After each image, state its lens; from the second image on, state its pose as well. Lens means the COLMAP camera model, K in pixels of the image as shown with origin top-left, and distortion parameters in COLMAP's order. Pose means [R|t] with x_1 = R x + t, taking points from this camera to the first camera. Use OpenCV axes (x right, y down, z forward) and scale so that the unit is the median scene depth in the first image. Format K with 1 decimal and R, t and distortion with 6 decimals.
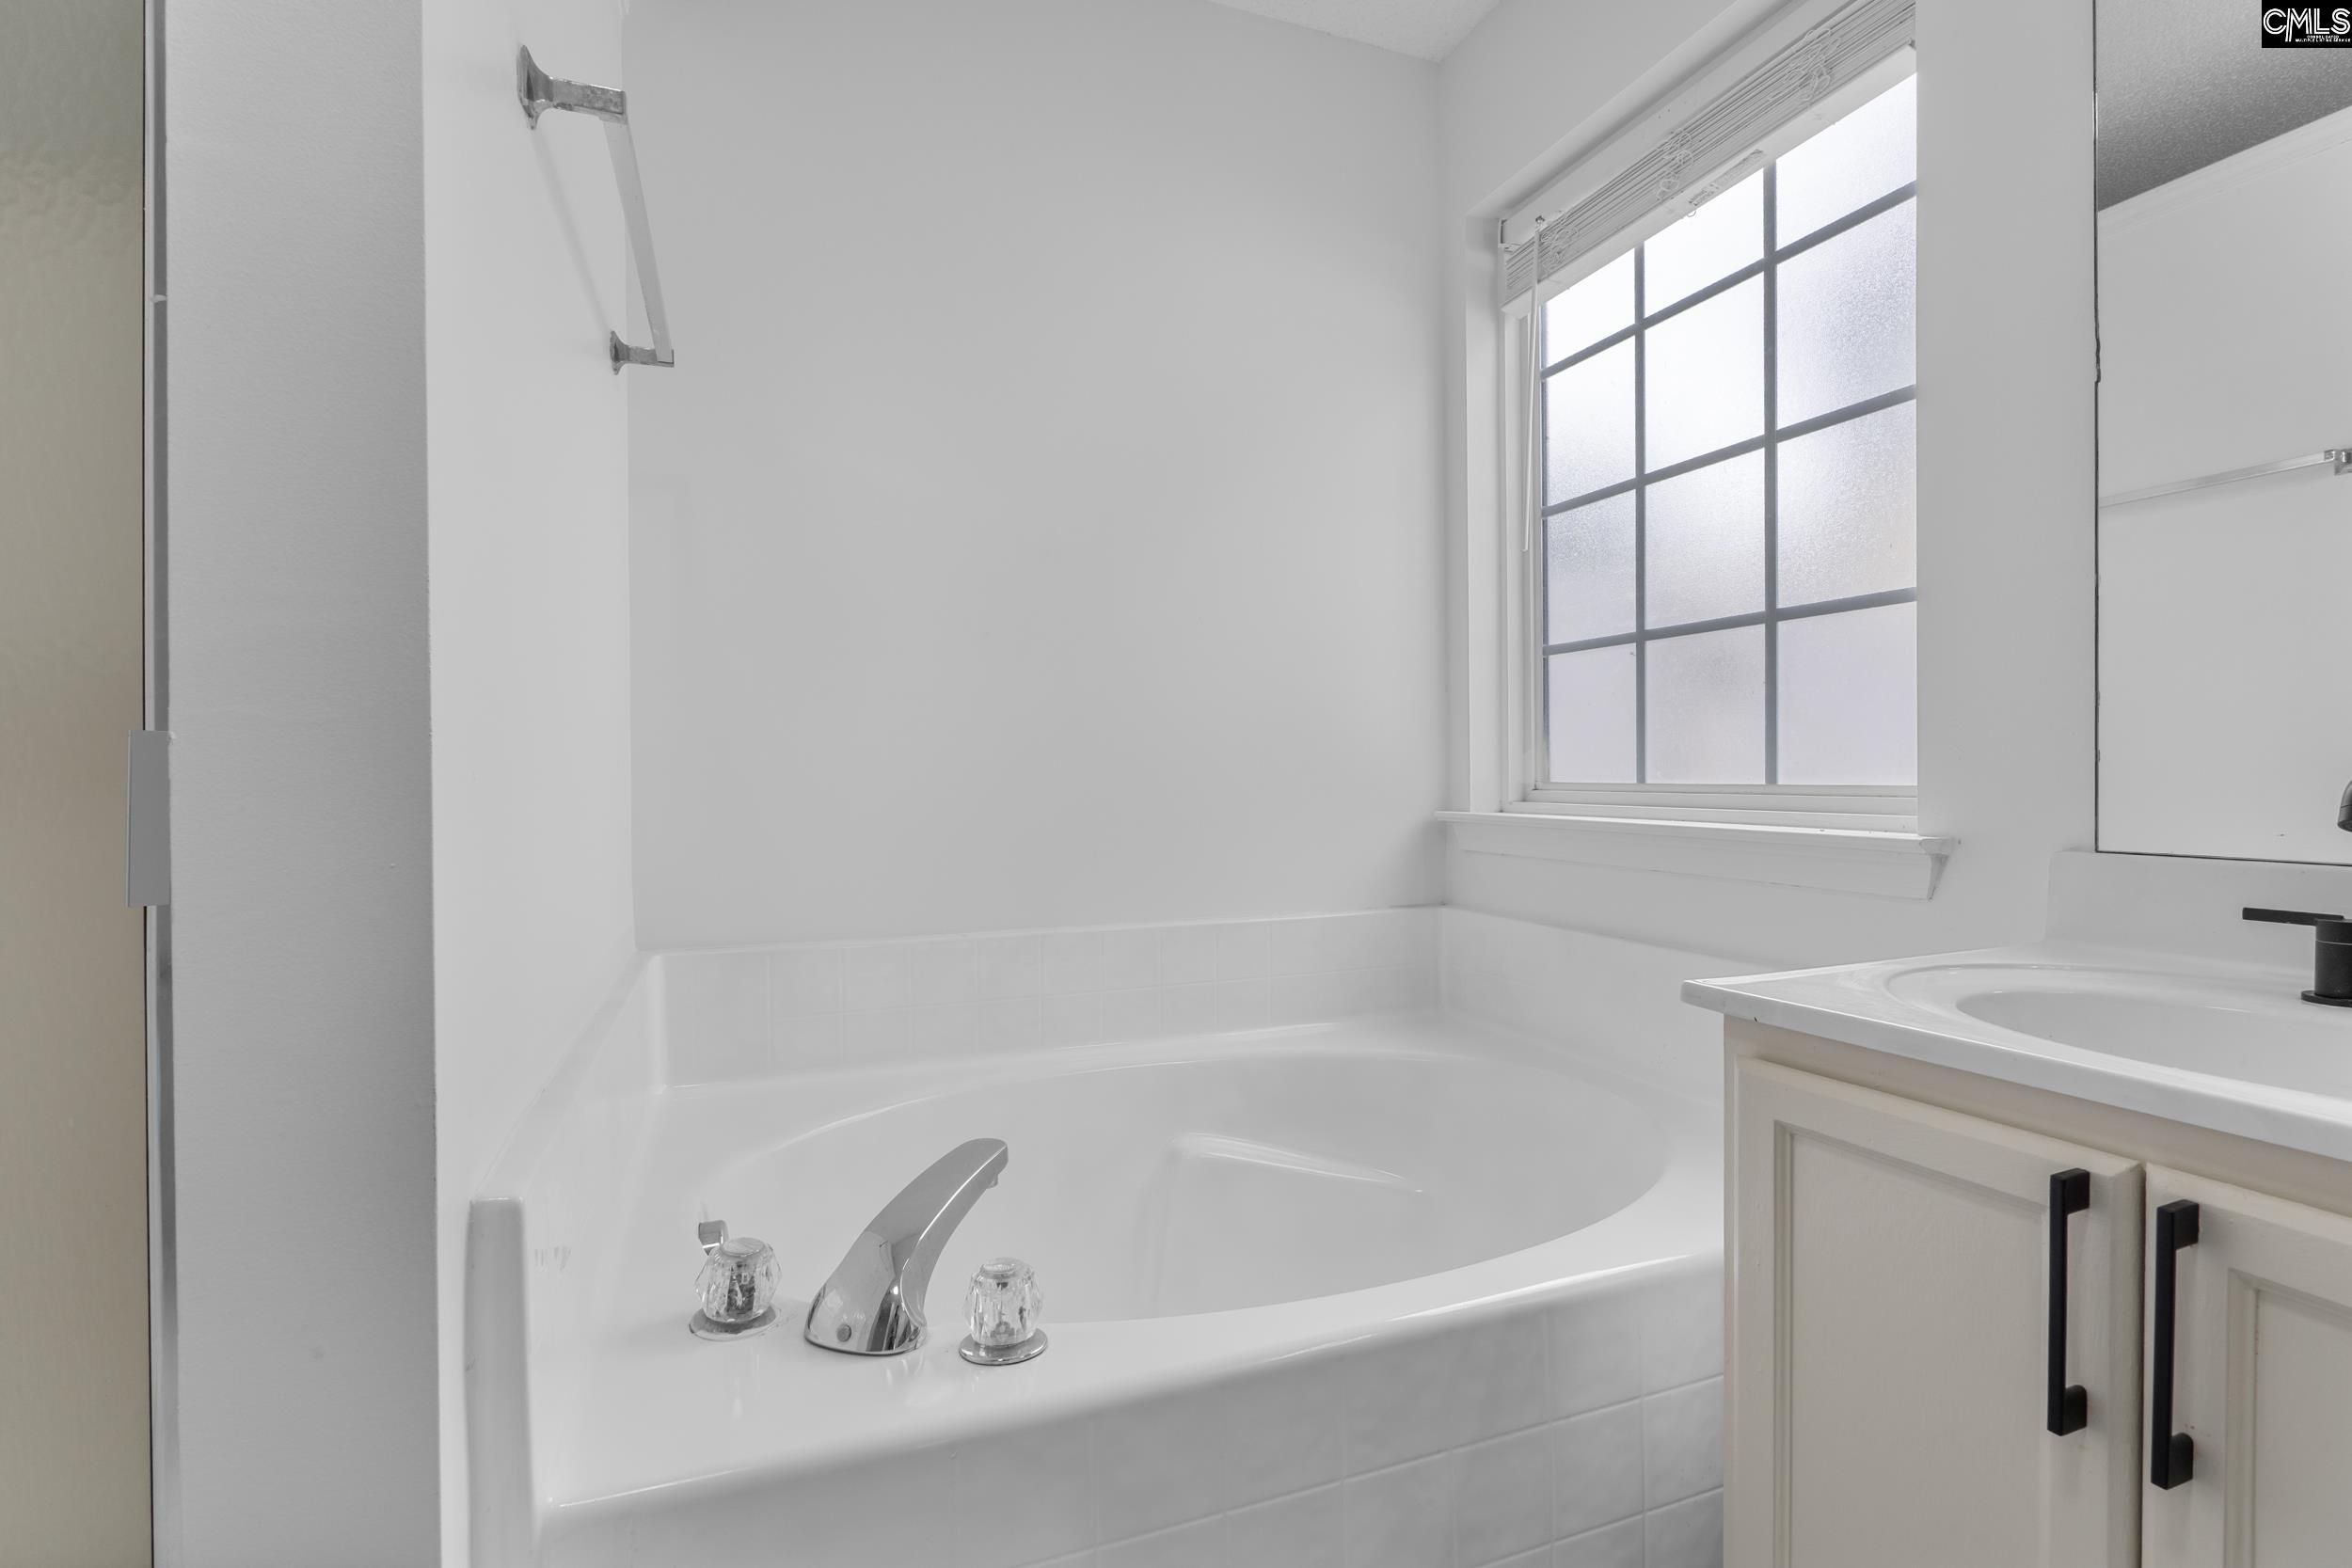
lens RADIAL K [[1085.8, 0, 1162.4], [0, 1085.8, 771.4], [0, 0, 1]] dist [-0.009960, -0.000033]
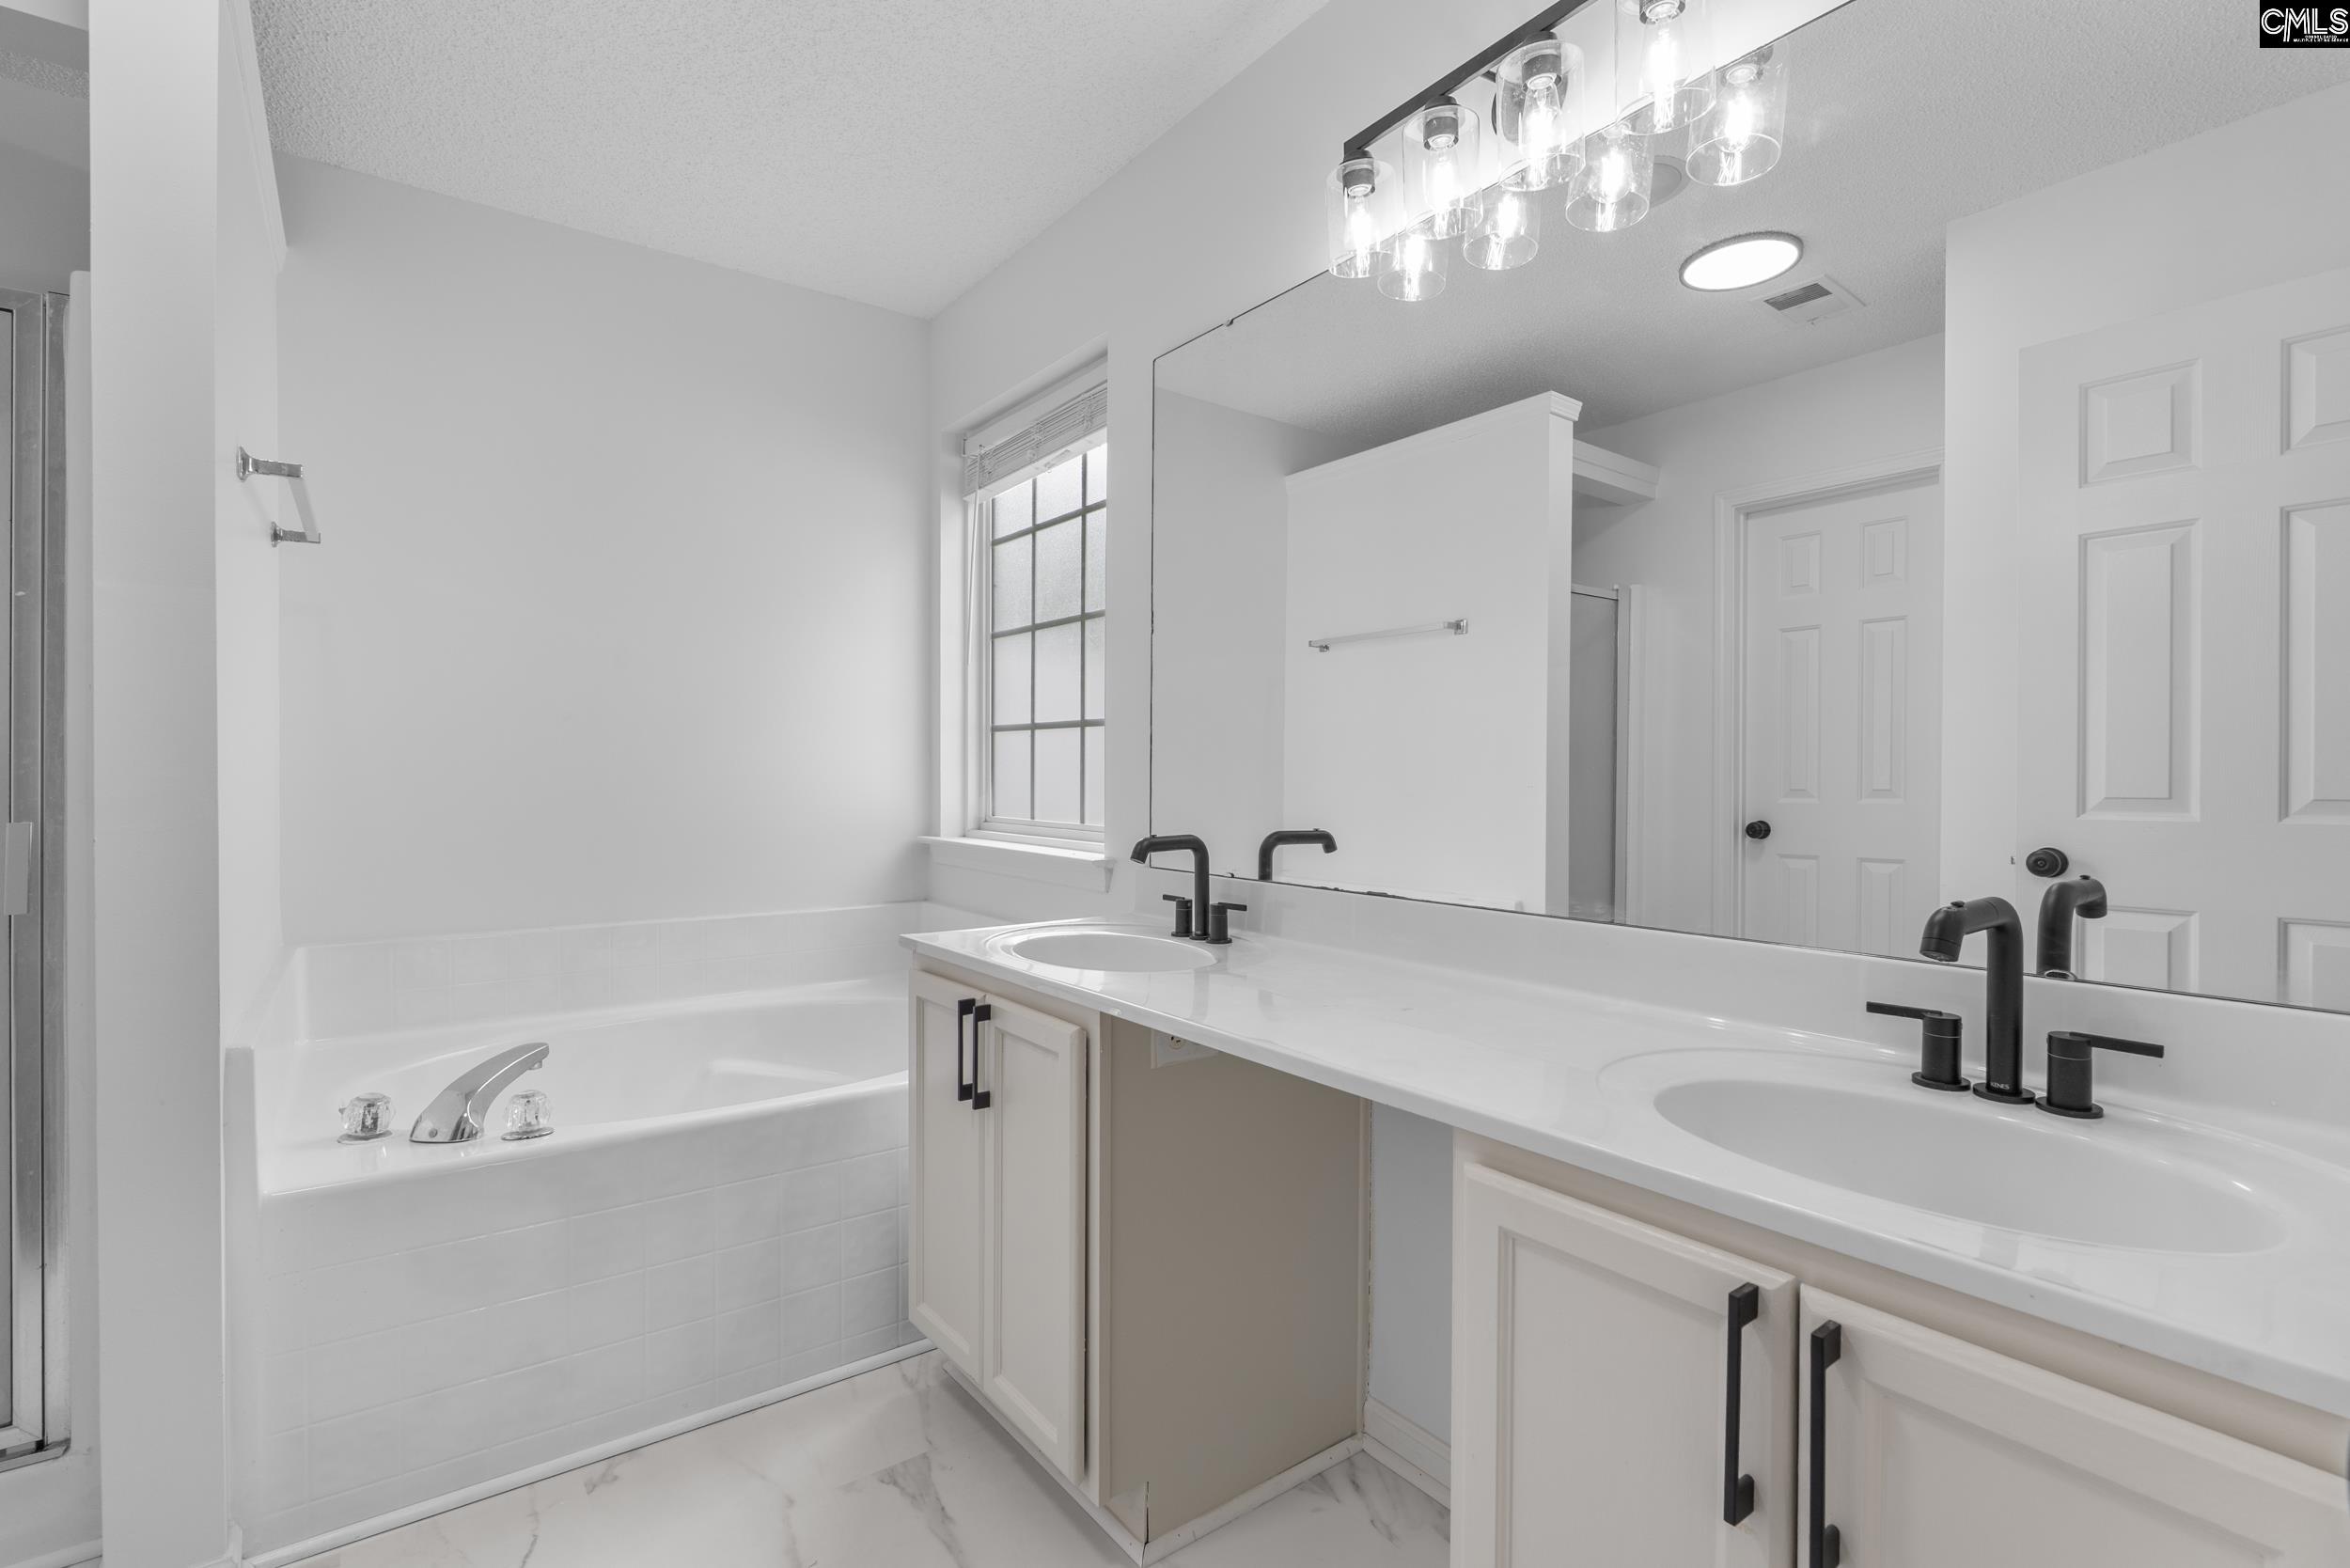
lens RADIAL K [[1074.0, 0, 1164.9], [0, 1074.0, 781.7], [0, 0, 1]] dist [-0.010152, 0.000387]
pose [[0.963490, 0.008745, 0.267603, 0.270523], [-0.011439, 0.999898, 0.008509, -0.077948], [-0.267501, -0.011260, 0.963492, -0.707123]]
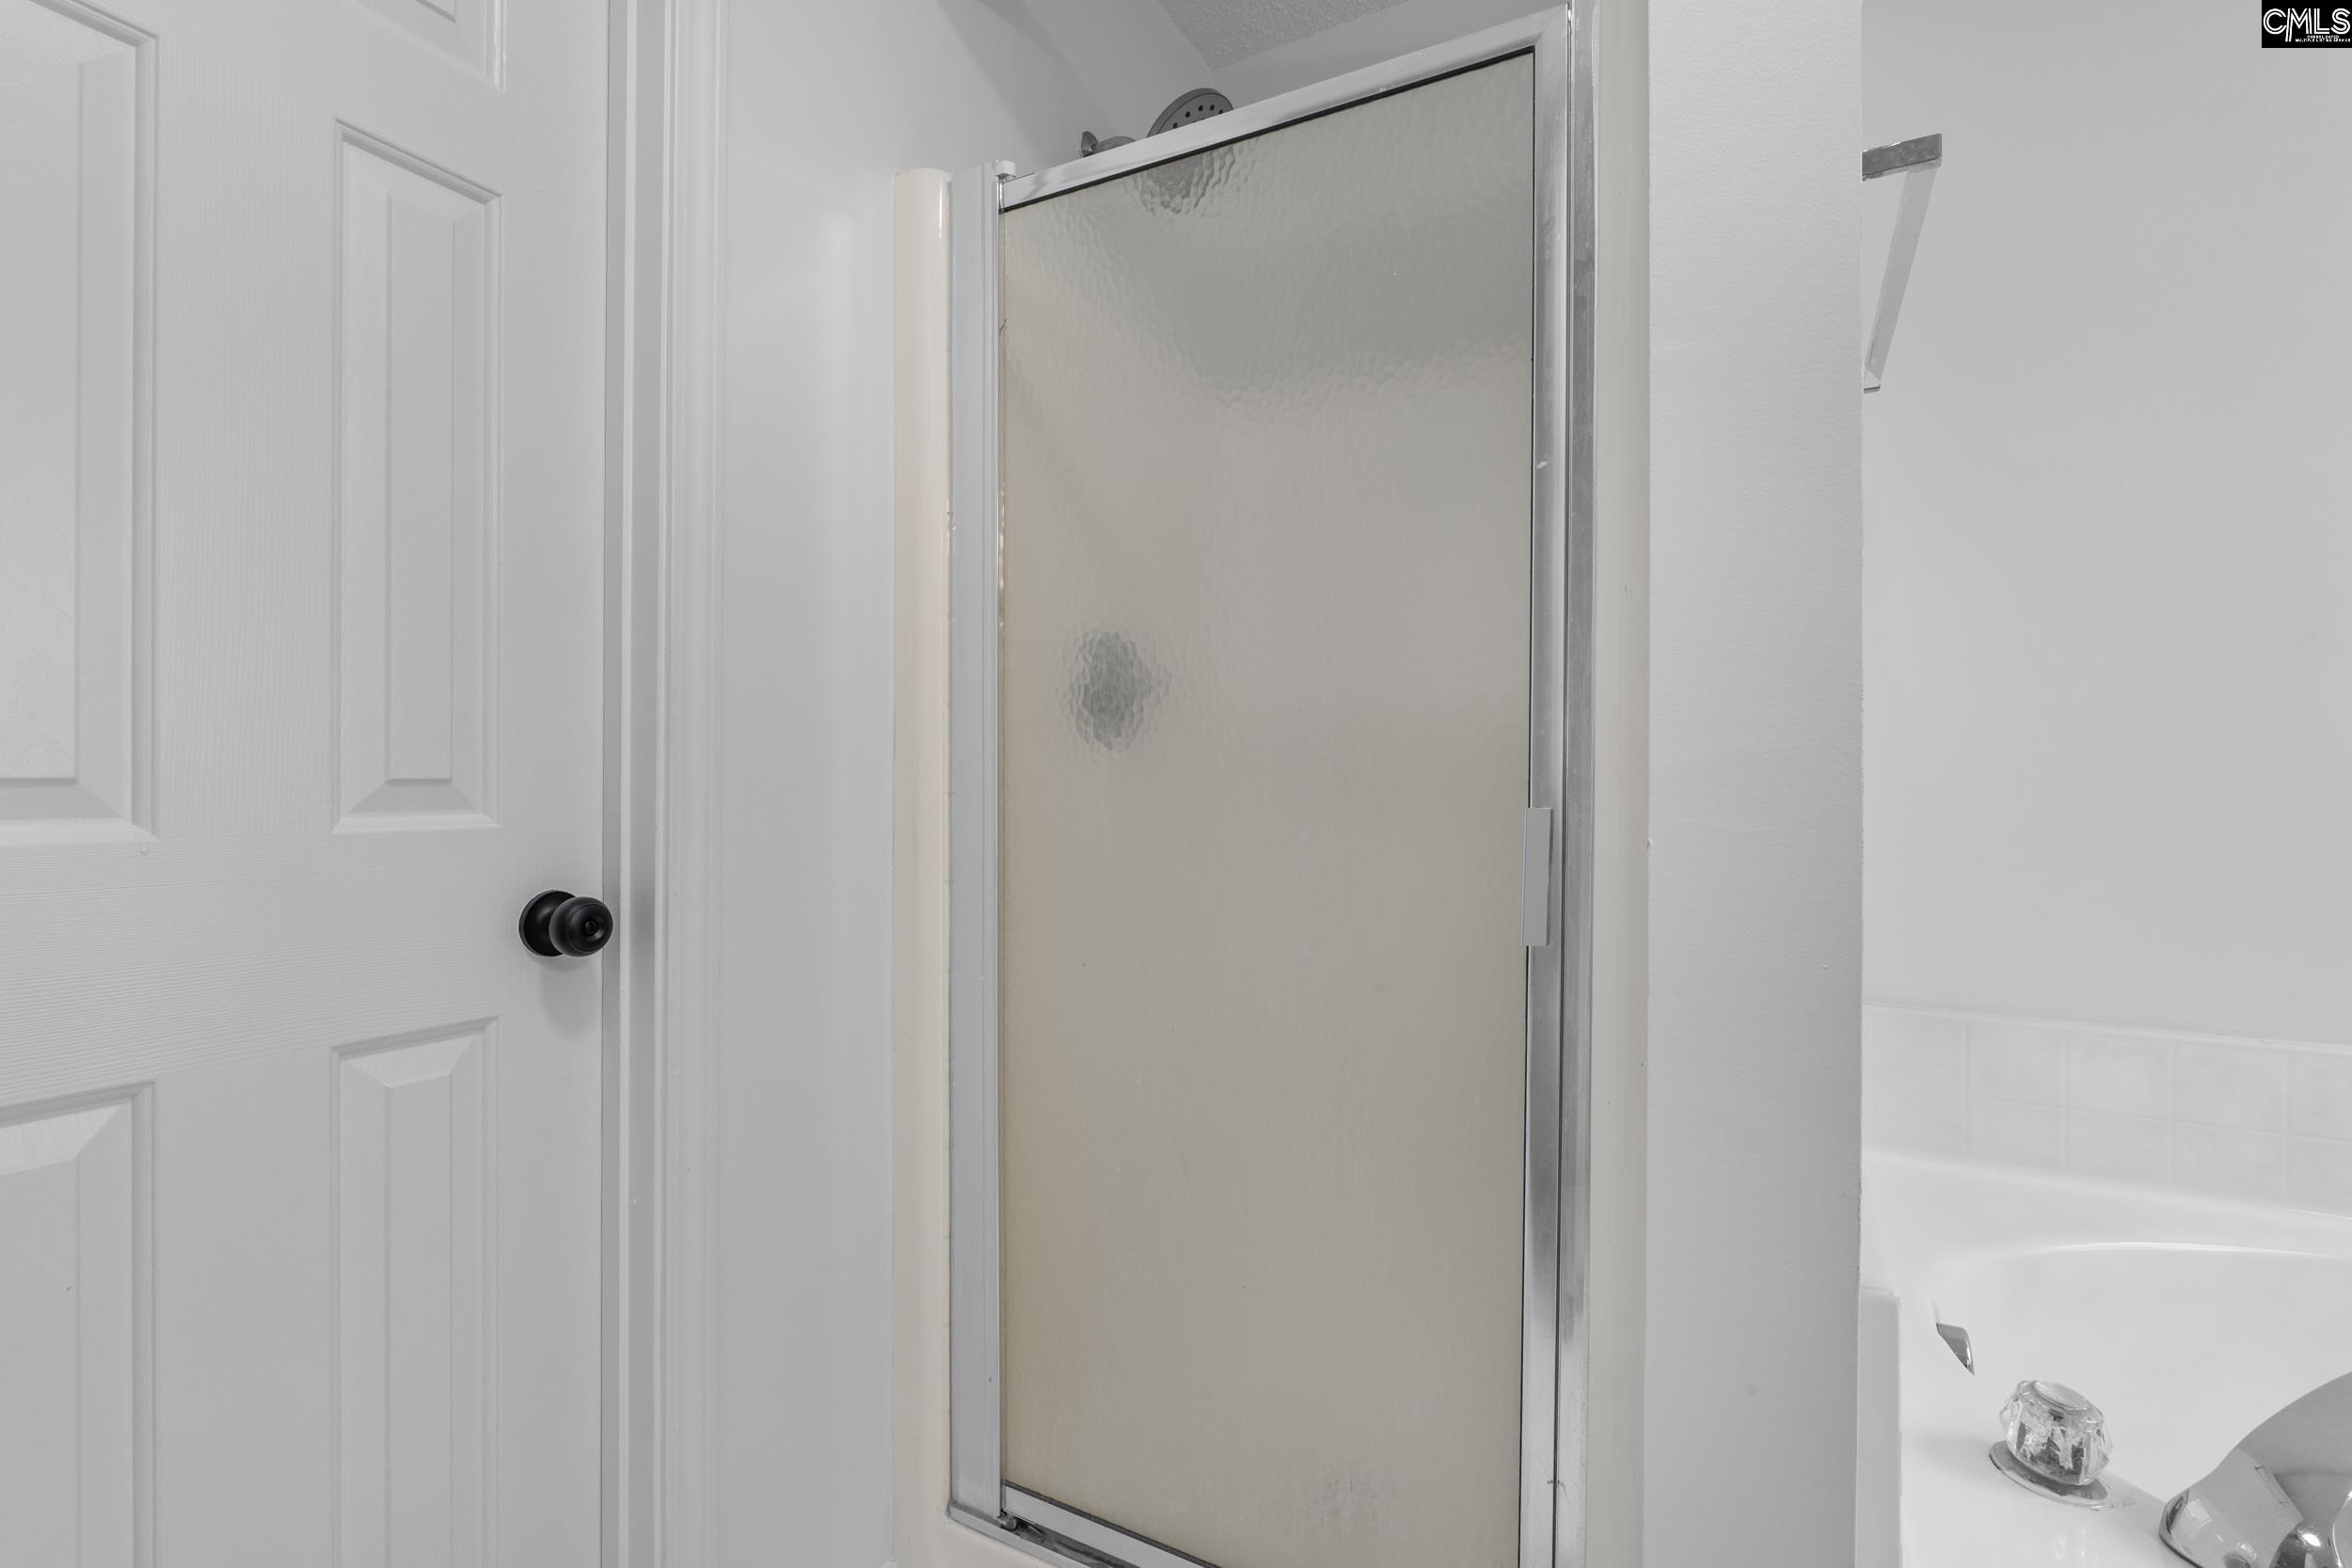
lens RADIAL K [[1074.8, 0, 1165.9], [0, 1074.8, 781.7], [0, 0, 1]] dist [-0.010152, 0.000387]
pose [[0.623397, 0.009696, -0.781845, -0.113310], [-0.007770, 0.999951, 0.006205, -0.038581], [0.781867, 0.002207, 0.623442, -0.070057]]
